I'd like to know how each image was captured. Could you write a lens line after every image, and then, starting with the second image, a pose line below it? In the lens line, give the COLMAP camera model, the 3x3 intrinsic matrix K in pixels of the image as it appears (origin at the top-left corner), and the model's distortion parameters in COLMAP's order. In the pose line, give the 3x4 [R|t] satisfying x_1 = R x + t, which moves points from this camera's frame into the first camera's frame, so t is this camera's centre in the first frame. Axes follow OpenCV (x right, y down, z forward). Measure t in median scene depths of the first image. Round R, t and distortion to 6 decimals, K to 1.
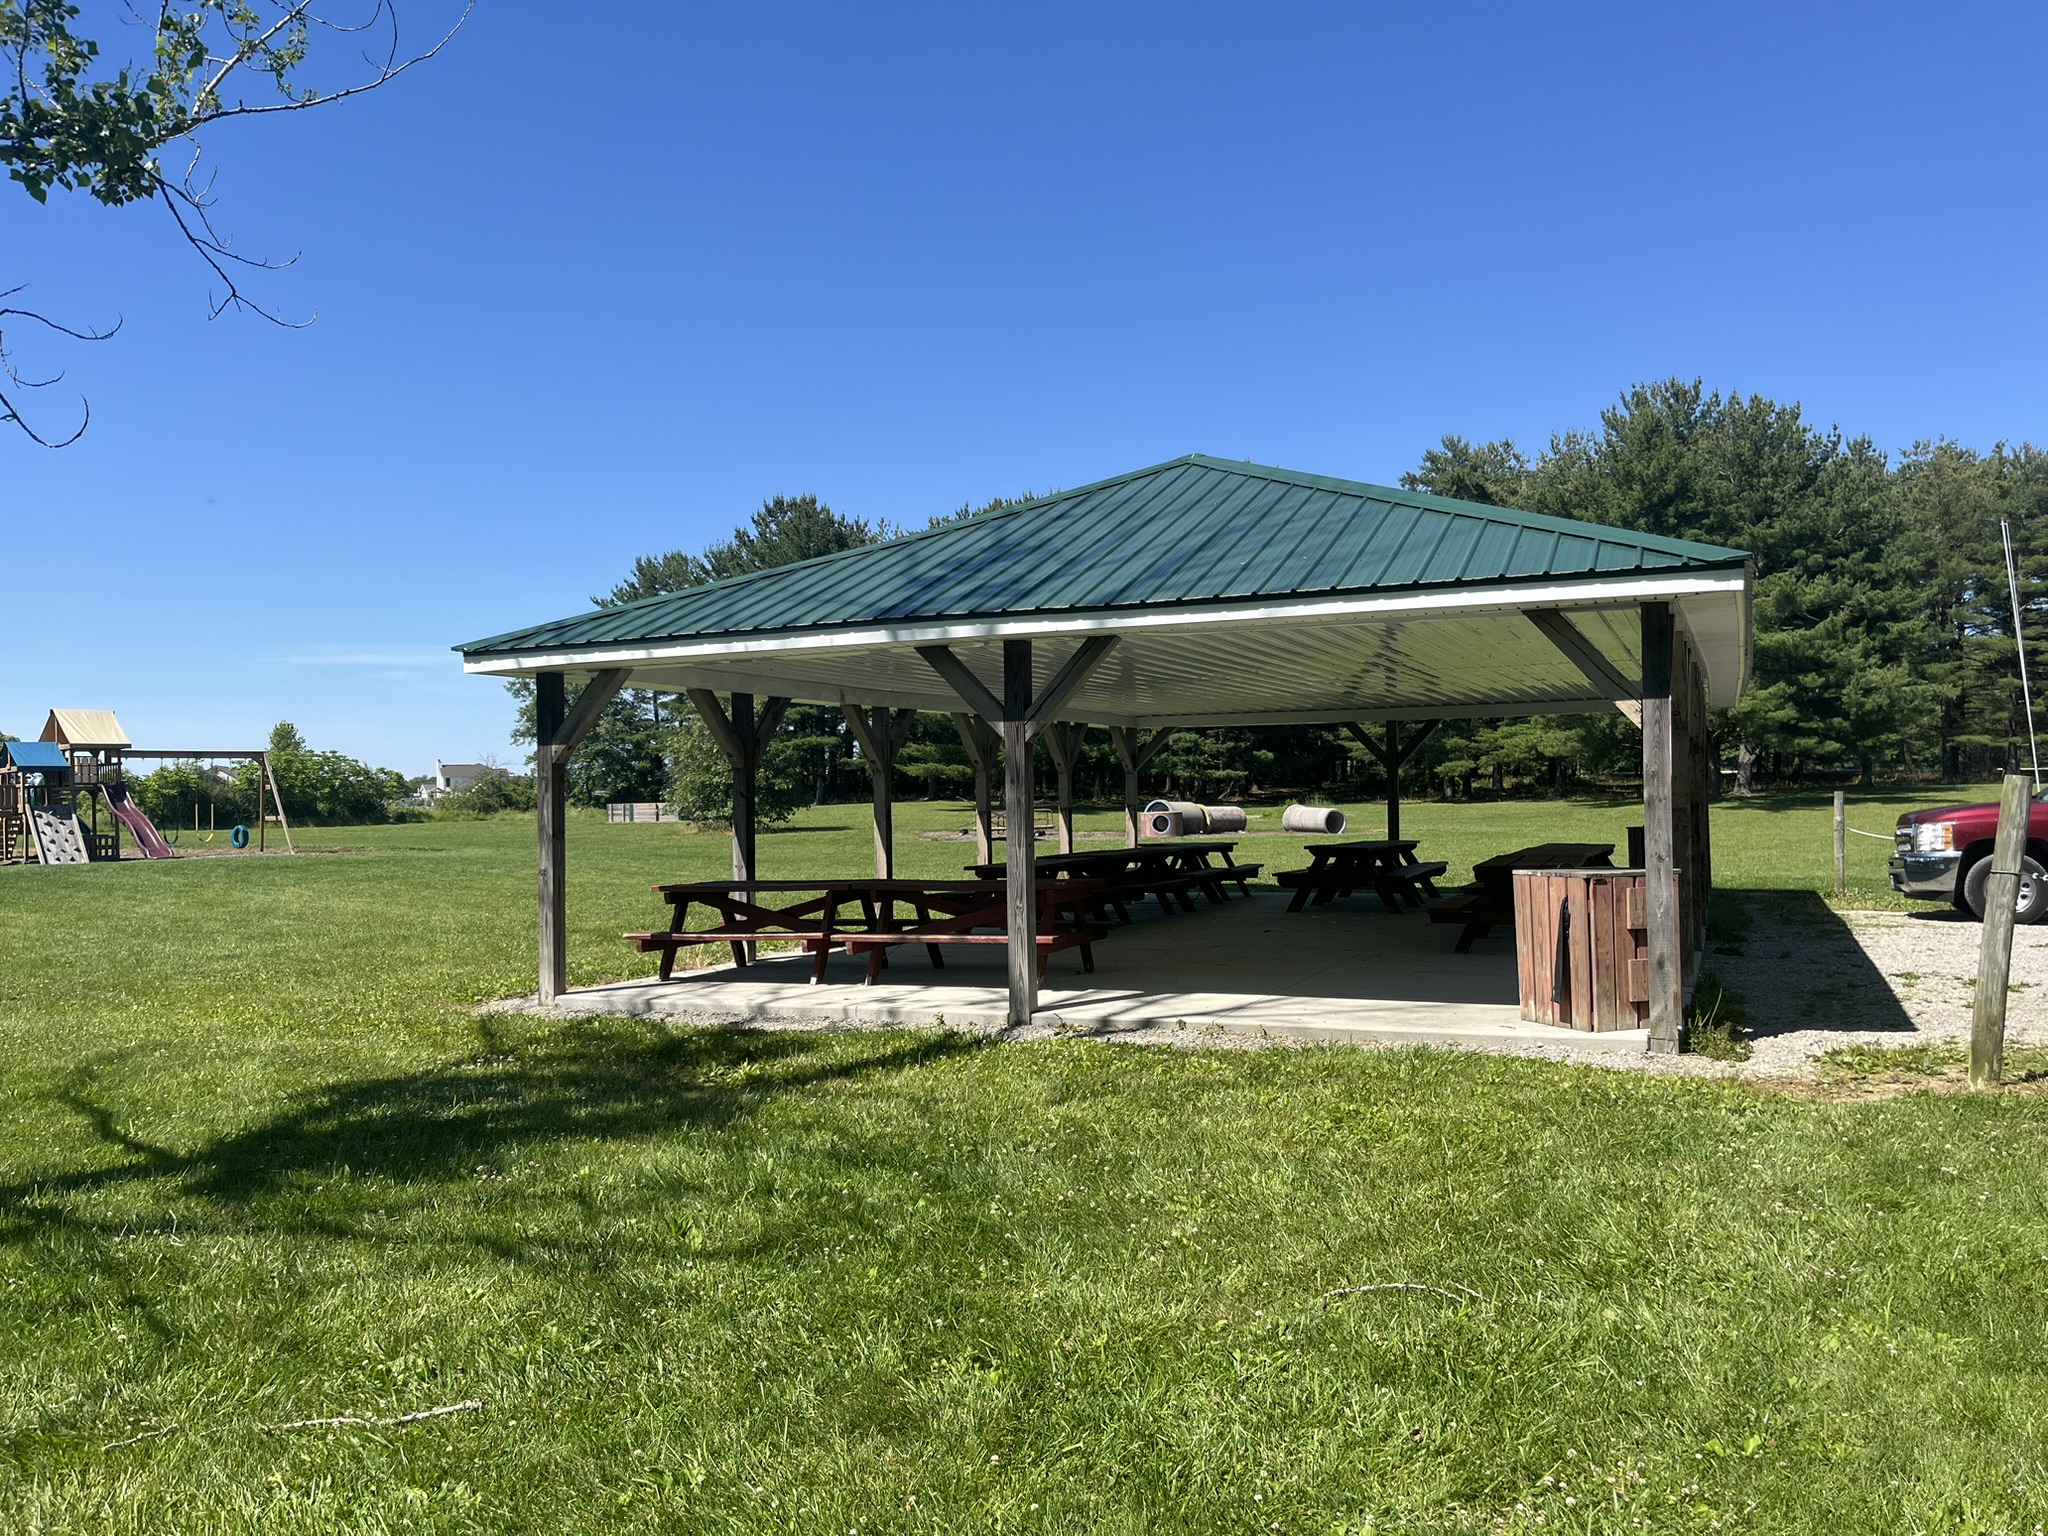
lens RADIAL K [[1620.5, 0, 1024.0], [0, 1620.5, 768.0], [0, 0, 1]] dist [0.046218, -0.013275]
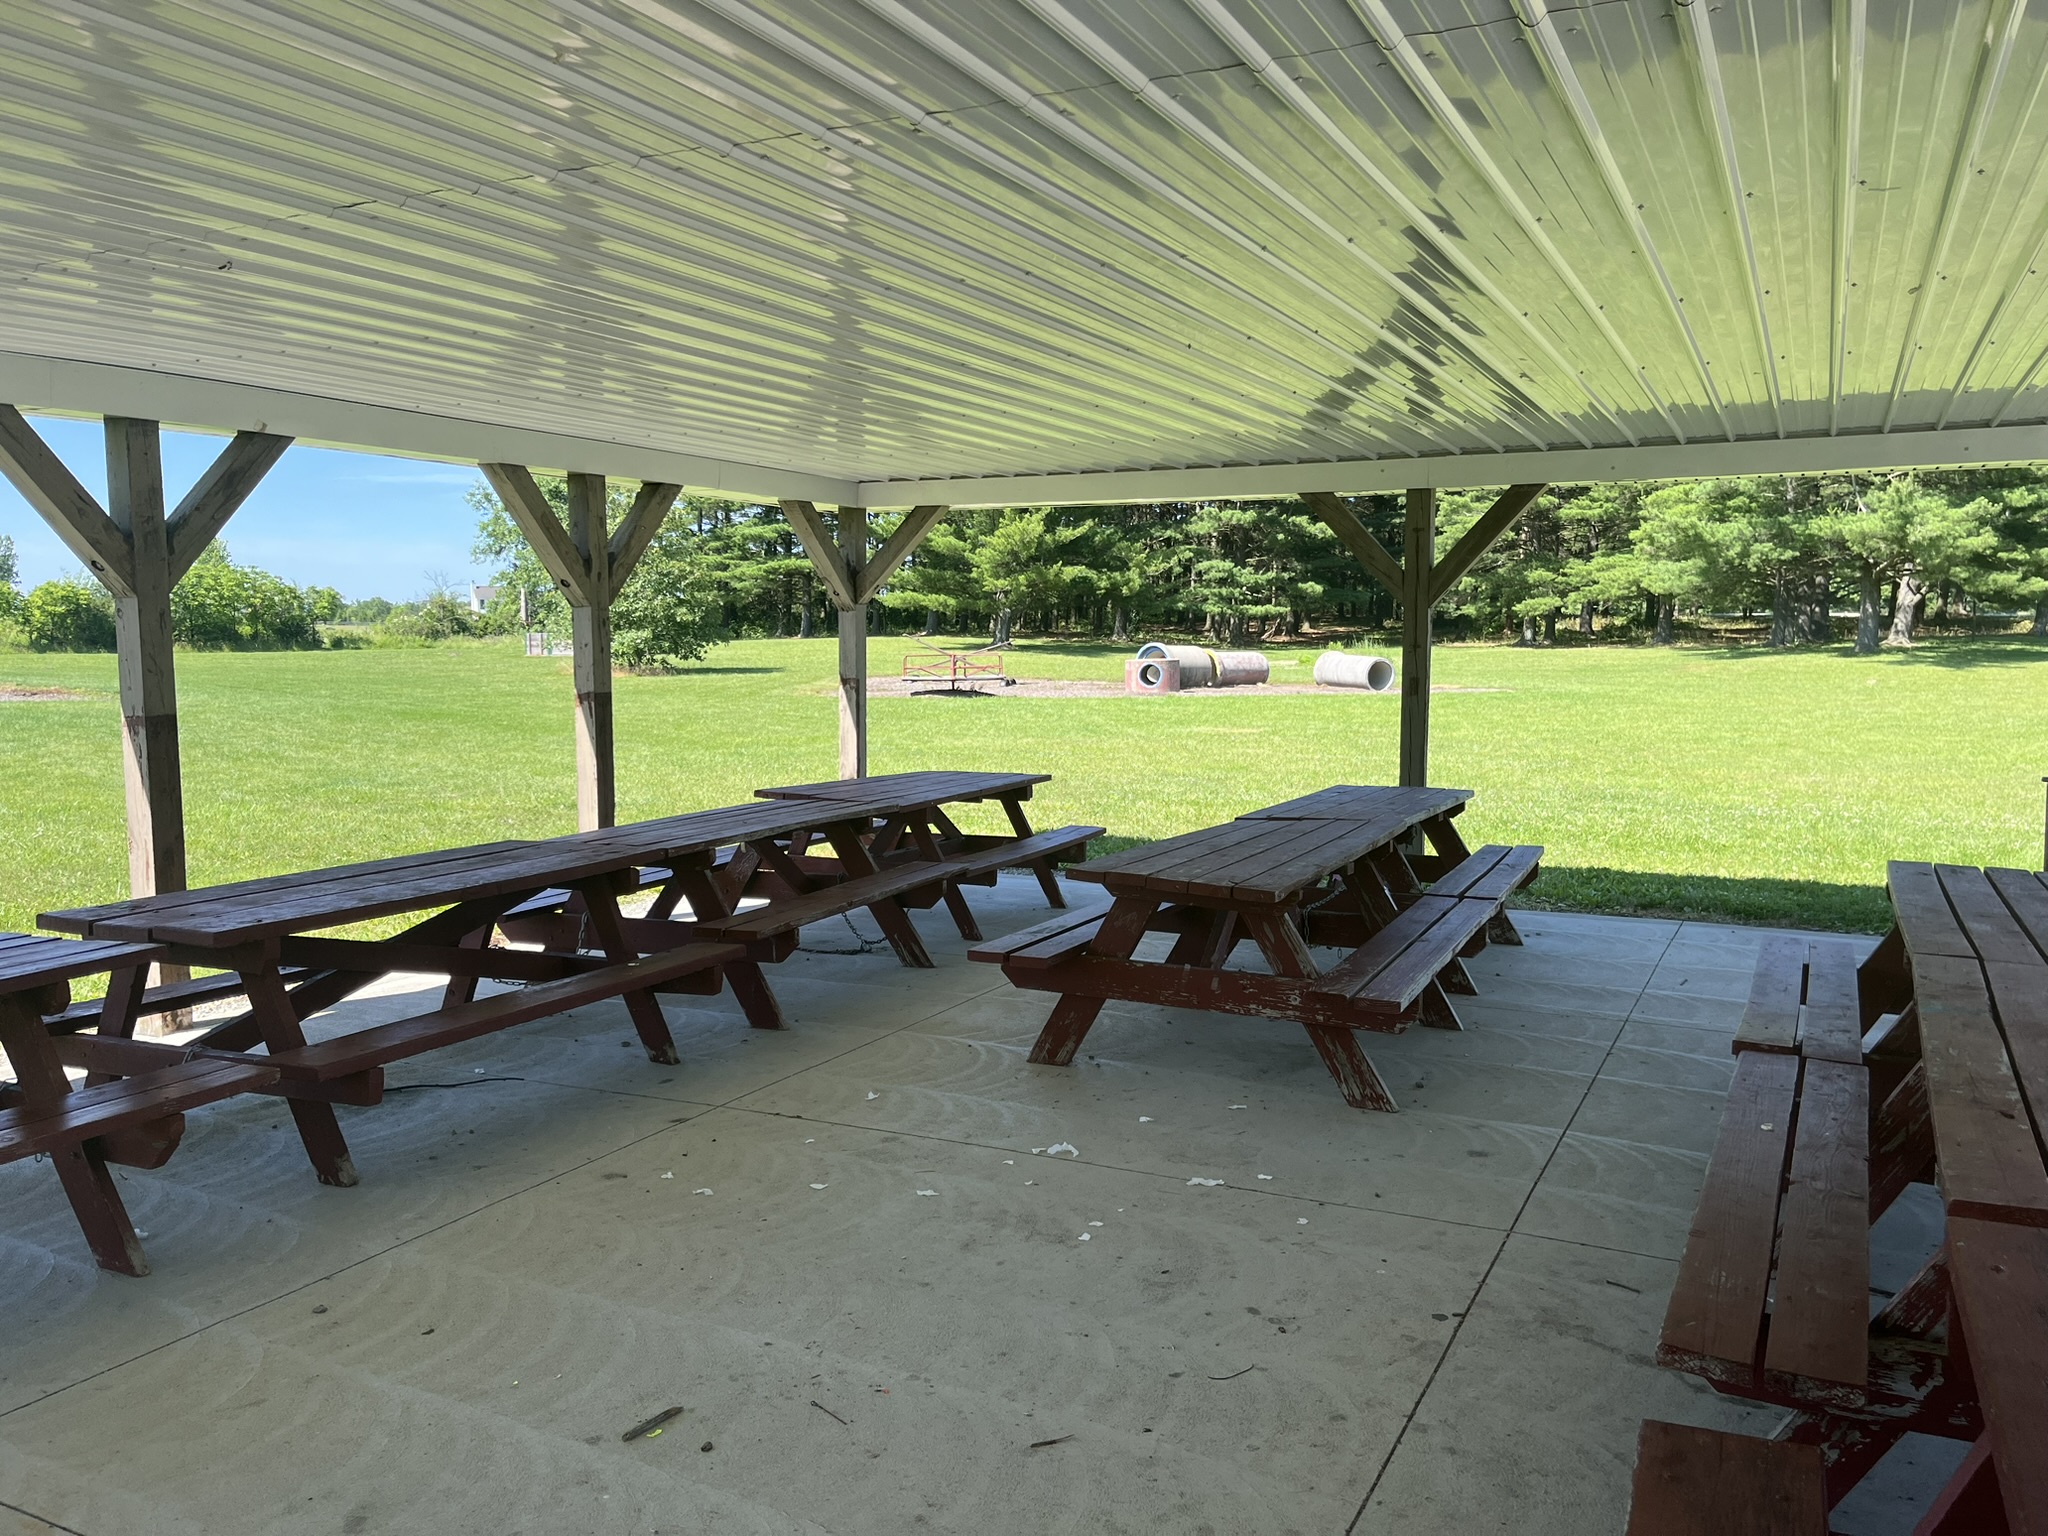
lens RADIAL K [[1620.5, 0, 1024.0], [0, 1620.5, 768.0], [0, 0, 1]] dist [0.046218, -0.013275]
pose [[0.998969, 0.019843, -0.040835, 0.036266], [-0.015507, 0.994469, 0.103878, -0.000279], [0.042671, -0.103138, 0.993751, 0.145028]]
